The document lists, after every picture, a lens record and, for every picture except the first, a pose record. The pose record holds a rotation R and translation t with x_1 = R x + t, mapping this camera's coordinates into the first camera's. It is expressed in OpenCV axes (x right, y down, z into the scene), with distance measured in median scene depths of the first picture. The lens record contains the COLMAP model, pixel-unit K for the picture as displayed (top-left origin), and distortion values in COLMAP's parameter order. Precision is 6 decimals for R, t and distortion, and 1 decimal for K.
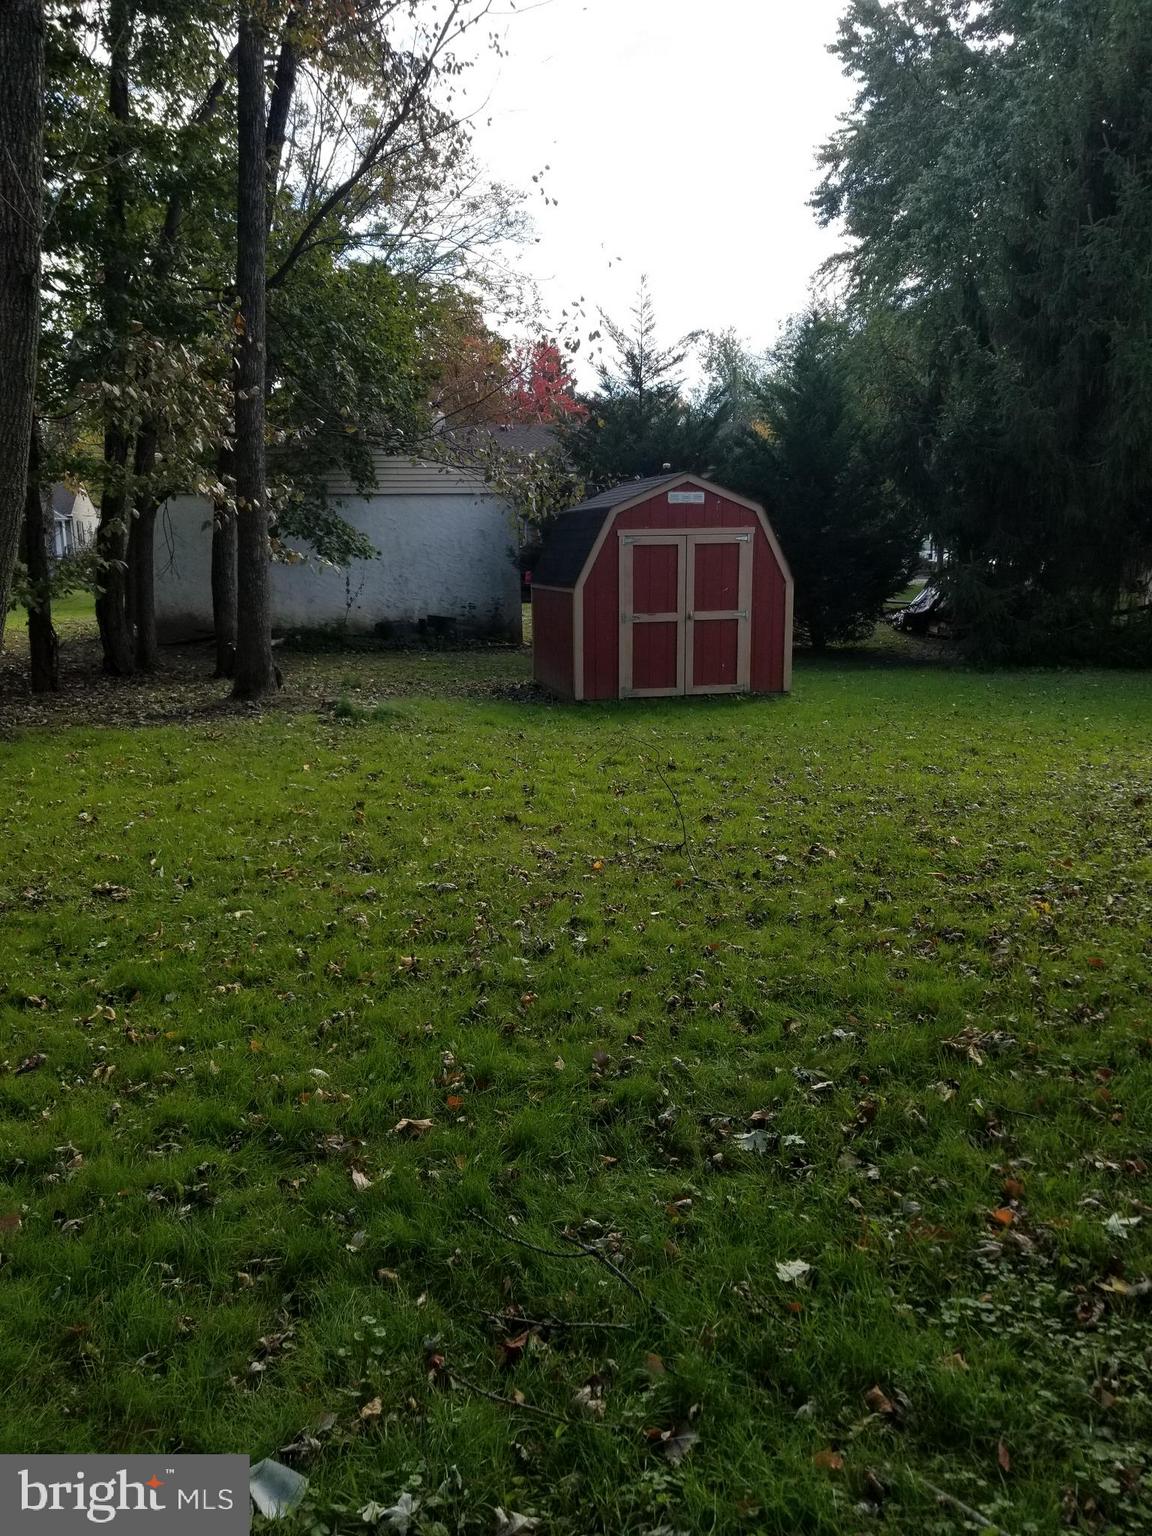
lens RADIAL K [[1185.4, 0, 576.0], [0, 1185.4, 768.0], [0, 0, 1]] dist [0.003258, -0.001977]
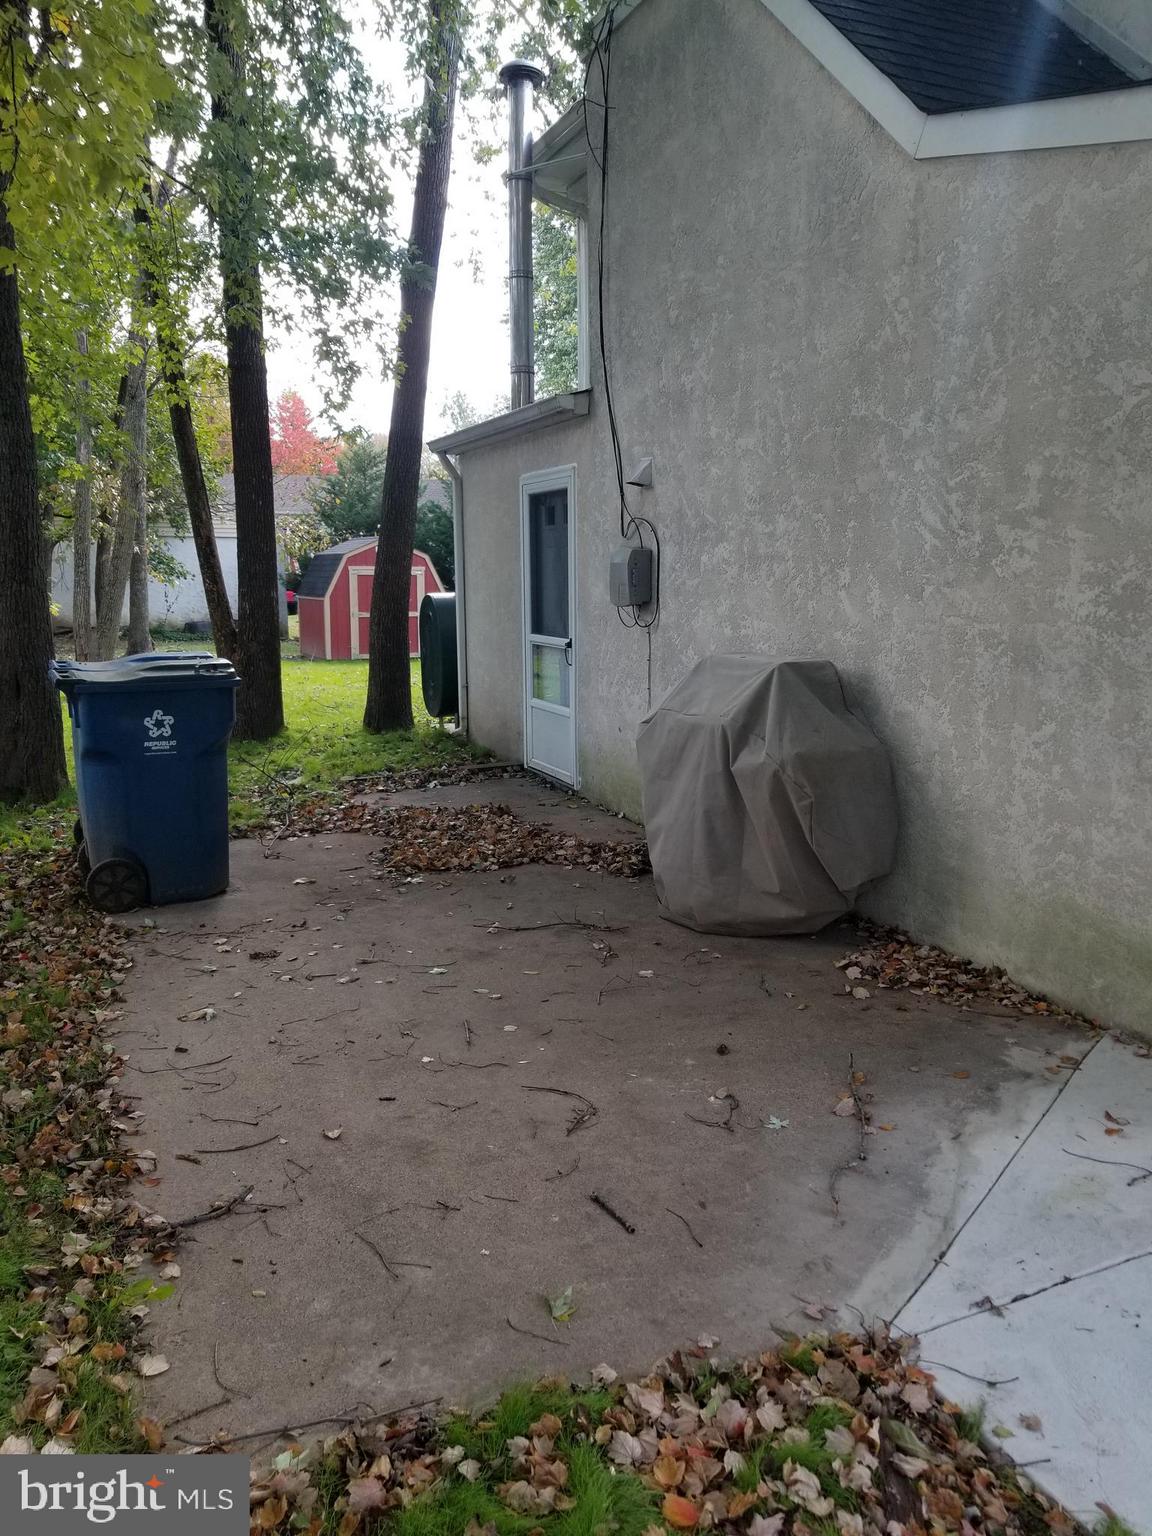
lens RADIAL K [[1185.4, 0, 576.0], [0, 1185.4, 768.0], [0, 0, 1]] dist [0.003258, -0.001977]
pose [[0.978323, -0.010078, 0.206839, -0.002058], [0.014839, 0.999659, -0.021476, 0.147652], [-0.206552, 0.024080, 0.978139, -0.817956]]
